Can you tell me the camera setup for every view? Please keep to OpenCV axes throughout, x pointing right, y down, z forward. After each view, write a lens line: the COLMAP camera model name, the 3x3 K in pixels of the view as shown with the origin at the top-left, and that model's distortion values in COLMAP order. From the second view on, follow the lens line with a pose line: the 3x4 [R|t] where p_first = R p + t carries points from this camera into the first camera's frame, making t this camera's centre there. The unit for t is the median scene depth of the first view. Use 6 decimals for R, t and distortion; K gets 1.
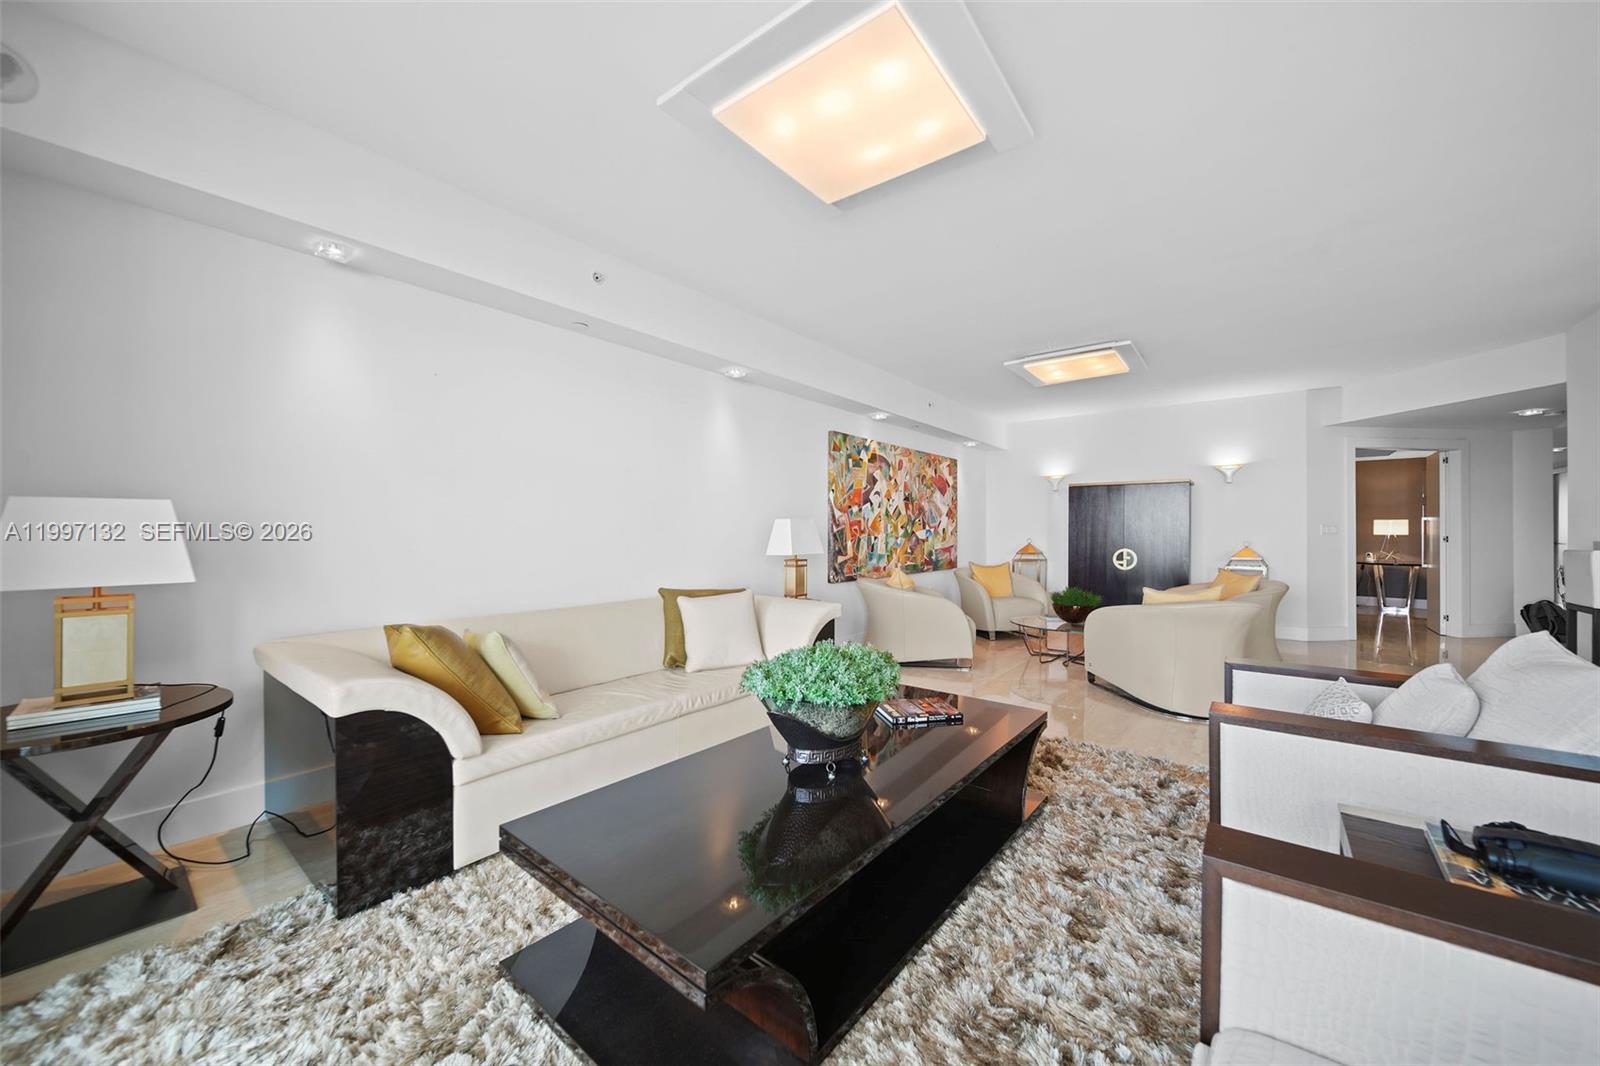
lens RADIAL K [[570.0, 0, 802.1], [0, 570.0, 529.3], [0, 0, 1]] dist [-0.001380, -0.001523]
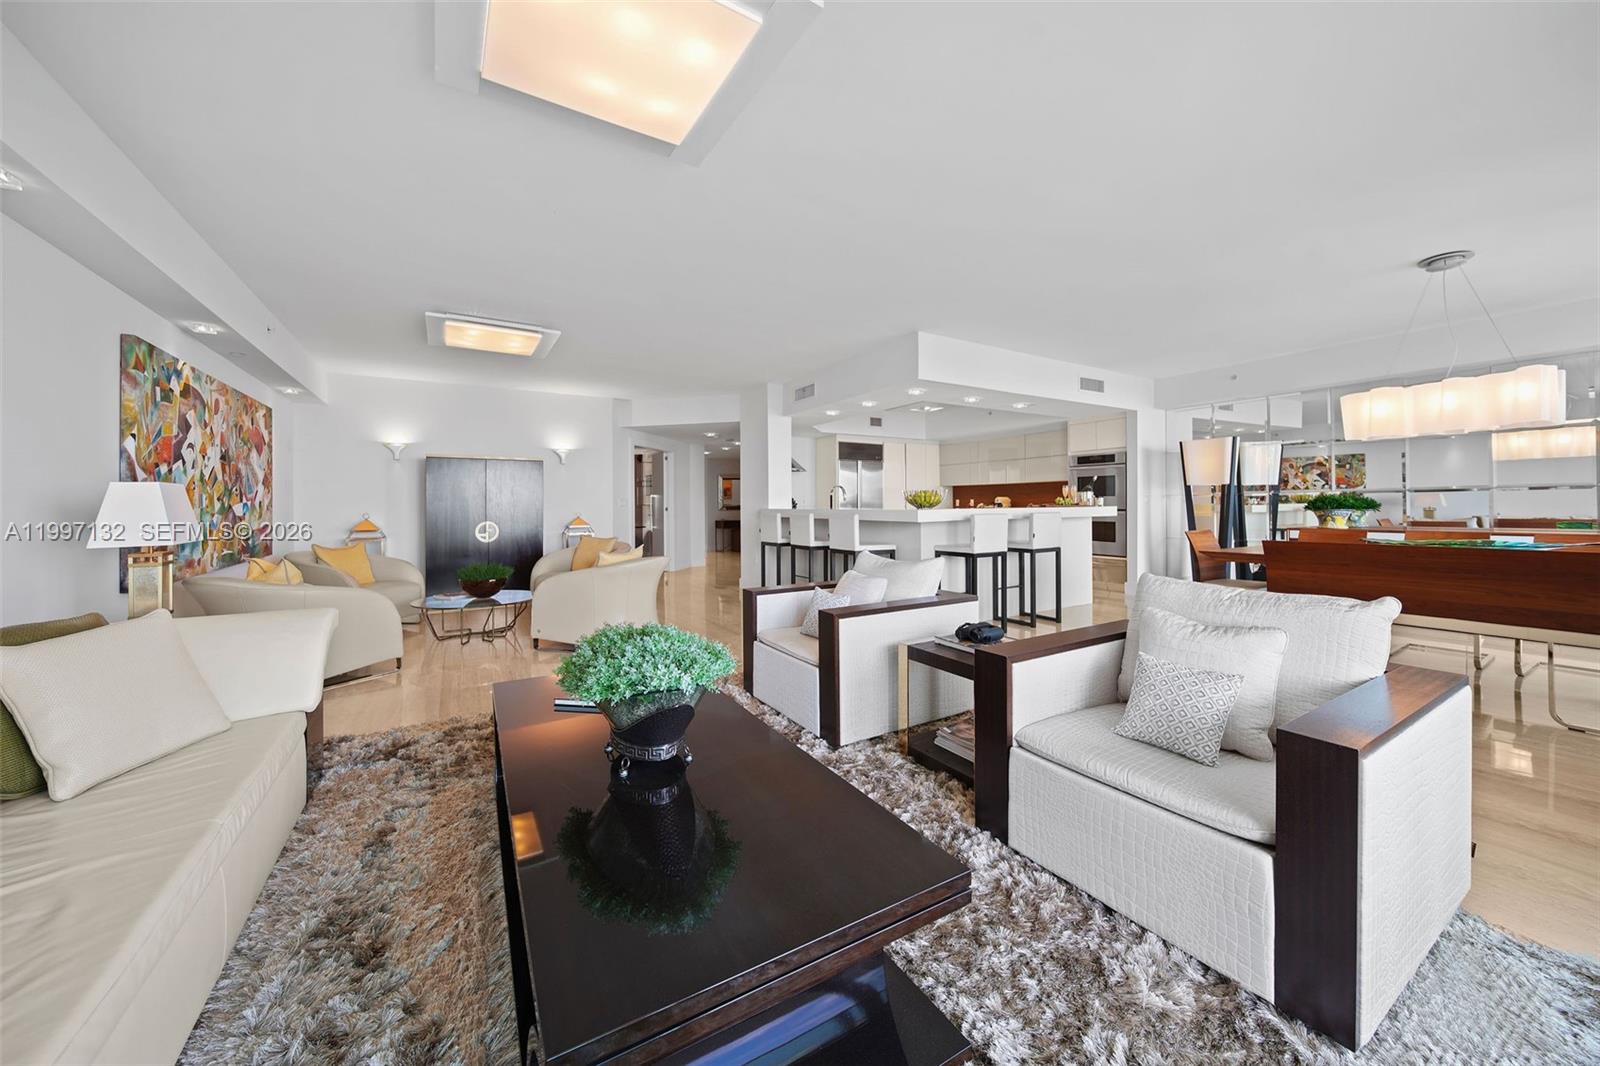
lens RADIAL K [[575.6, 0, 774.8], [0, 575.6, 503.2], [0, 0, 1]] dist [-0.000955, -0.000167]
pose [[0.376979, -0.000508, 0.926222, -0.217305], [0.001786, 0.999998, -0.000179, 0.002642], [-0.926220, 0.001721, 0.376980, 0.138511]]
